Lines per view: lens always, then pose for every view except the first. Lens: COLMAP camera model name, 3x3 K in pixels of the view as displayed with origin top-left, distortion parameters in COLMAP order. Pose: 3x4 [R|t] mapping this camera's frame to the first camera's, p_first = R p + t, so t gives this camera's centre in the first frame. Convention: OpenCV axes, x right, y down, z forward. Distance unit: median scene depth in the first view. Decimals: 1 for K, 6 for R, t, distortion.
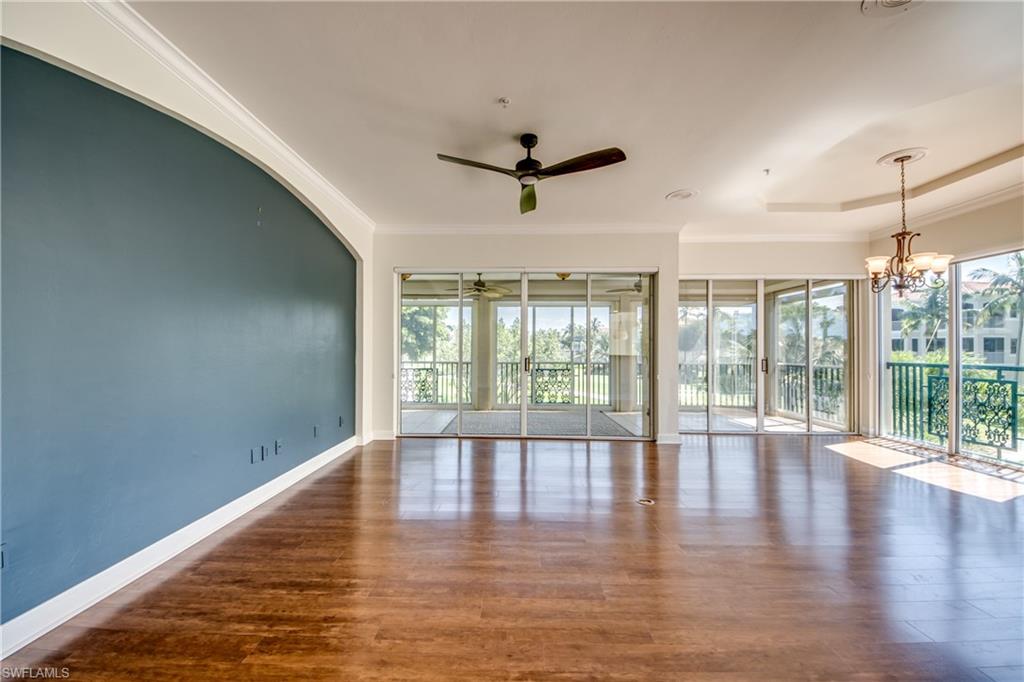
lens RADIAL K [[371.2, 0, 497.4], [0, 371.2, 345.8], [0, 0, 1]] dist [-0.002063, -0.000248]
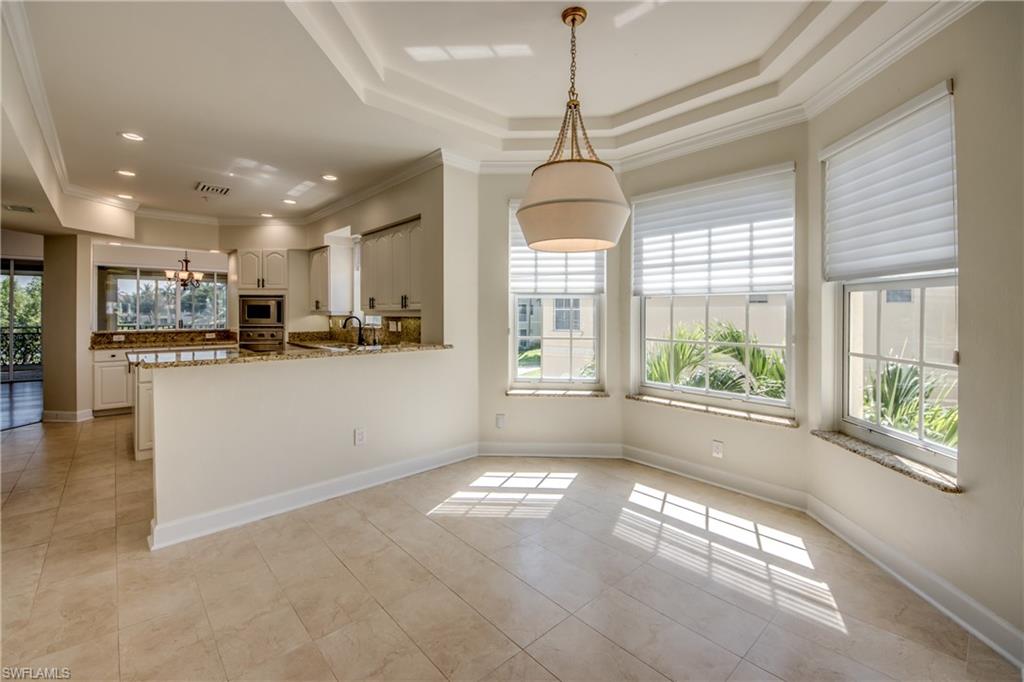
lens RADIAL K [[438.8, 0, 528.2], [0, 438.8, 313.7], [0, 0, 1]] dist [-0.021820, -0.000403]
pose [[0.678892, -0.004255, 0.734225, 0.334548], [-0.004729, 0.999937, 0.010168, -0.015409], [-0.734223, -0.010375, 0.678830, -1.197153]]
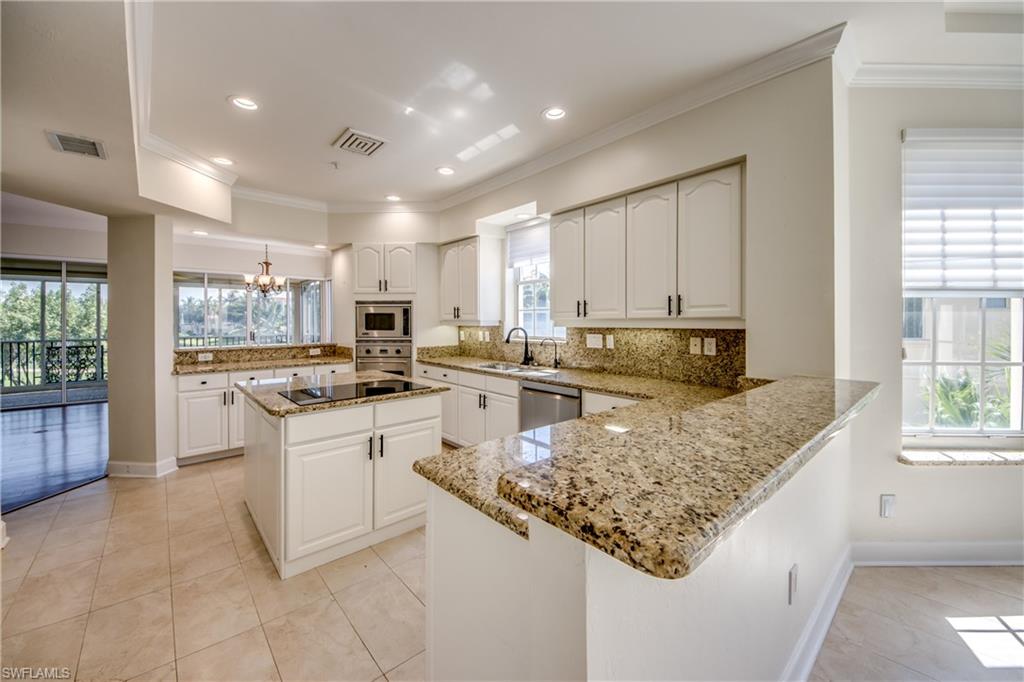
lens RADIAL K [[398.1, 0, 516.4], [0, 398.1, 324.3], [0, 0, 1]] dist [0.035774, -0.021747]
pose [[0.707135, -0.011843, 0.706980, 0.306785], [0.000648, 0.999870, 0.016100, -0.013830], [-0.707078, -0.010927, 0.707051, -0.736087]]
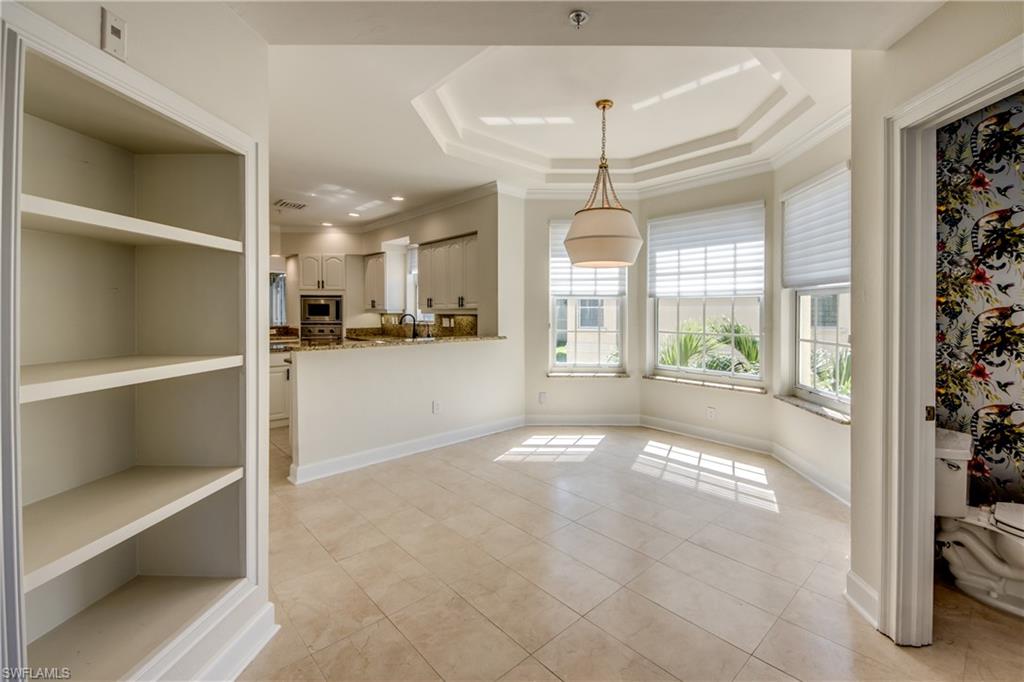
lens RADIAL K [[448.3, 0, 557.9], [0, 448.3, 313.8], [0, 0, 1]] dist [0.020779, 0.000014]
pose [[0.666324, -0.007170, 0.745628, 0.187662], [-0.004536, 0.999896, 0.013669, -0.016075], [-0.745649, -0.012490, 0.666222, -1.296779]]
